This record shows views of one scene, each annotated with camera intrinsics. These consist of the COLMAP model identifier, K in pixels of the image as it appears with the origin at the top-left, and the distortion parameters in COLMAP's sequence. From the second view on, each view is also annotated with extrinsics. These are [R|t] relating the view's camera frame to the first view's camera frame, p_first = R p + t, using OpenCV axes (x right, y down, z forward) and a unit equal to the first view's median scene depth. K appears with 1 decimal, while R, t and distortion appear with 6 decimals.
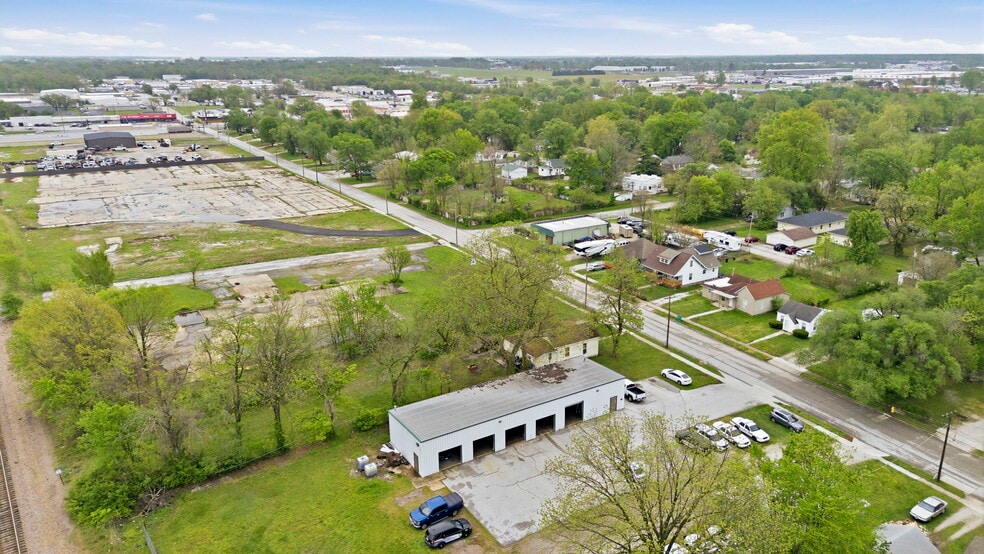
lens RADIAL K [[697.8, 0, 502.1], [0, 697.8, 277.1], [0, 0, 1]] dist [0.065014, -0.046109]
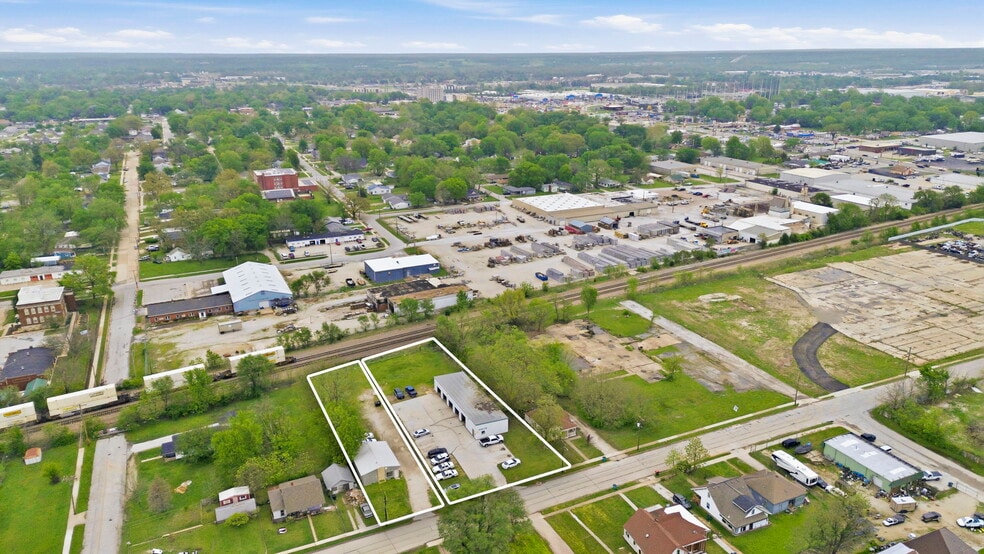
lens RADIAL K [[697.8, 0, 494.7], [0, 697.8, 270.8], [0, 0, 1]] dist [0.065014, -0.046109]
pose [[-0.131003, 0.302086, -0.944236, 0.976978], [-0.293135, 0.898054, 0.327980, -0.459297], [0.947053, 0.319755, -0.029096, 0.518310]]
